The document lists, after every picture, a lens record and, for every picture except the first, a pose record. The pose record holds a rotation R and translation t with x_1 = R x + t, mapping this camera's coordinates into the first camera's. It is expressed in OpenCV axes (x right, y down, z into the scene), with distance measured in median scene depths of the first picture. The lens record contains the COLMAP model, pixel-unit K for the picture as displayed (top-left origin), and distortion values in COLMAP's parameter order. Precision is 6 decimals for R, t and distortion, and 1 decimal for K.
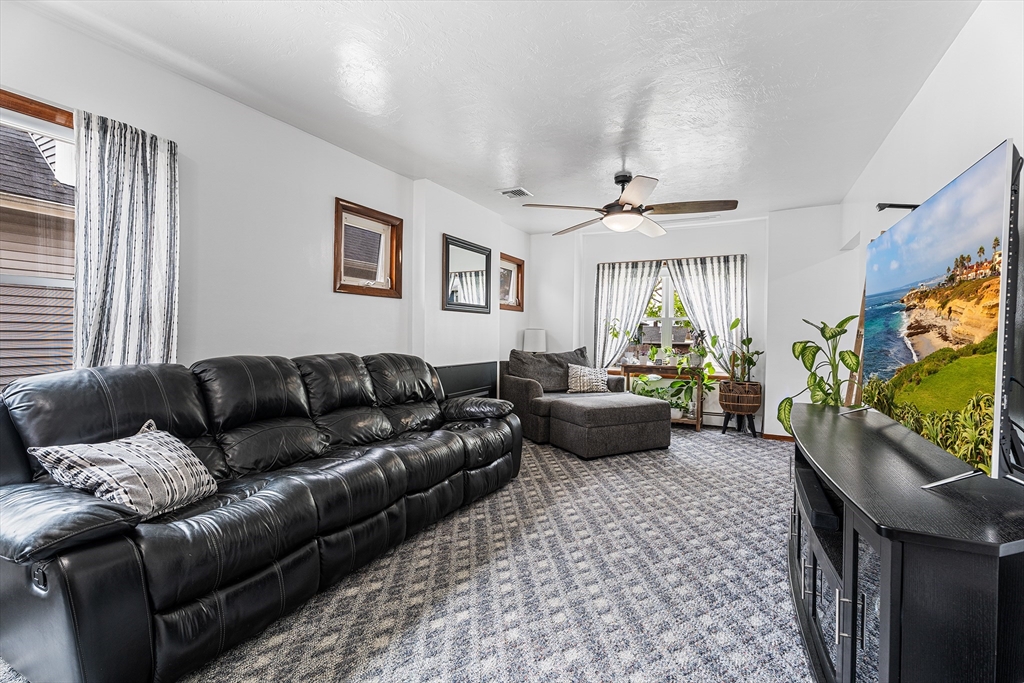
lens RADIAL K [[463.6, 0, 520.8], [0, 463.6, 326.5], [0, 0, 1]] dist [-0.002222, 0.000053]
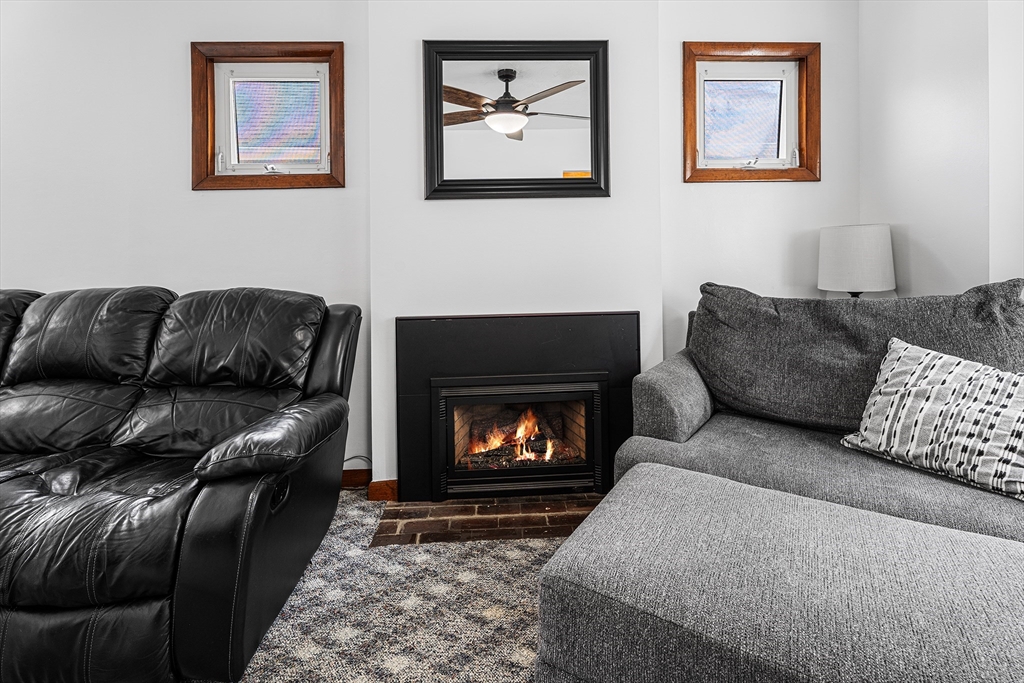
lens RADIAL K [[463.6, 0, 520.8], [0, 463.6, 326.5], [0, 0, 1]] dist [-0.002222, 0.000053]
pose [[0.495628, 0.098431, -0.862939, 0.253844], [0.033624, 0.990638, 0.132308, 0.030273], [0.867884, -0.094591, 0.487678, 0.732150]]
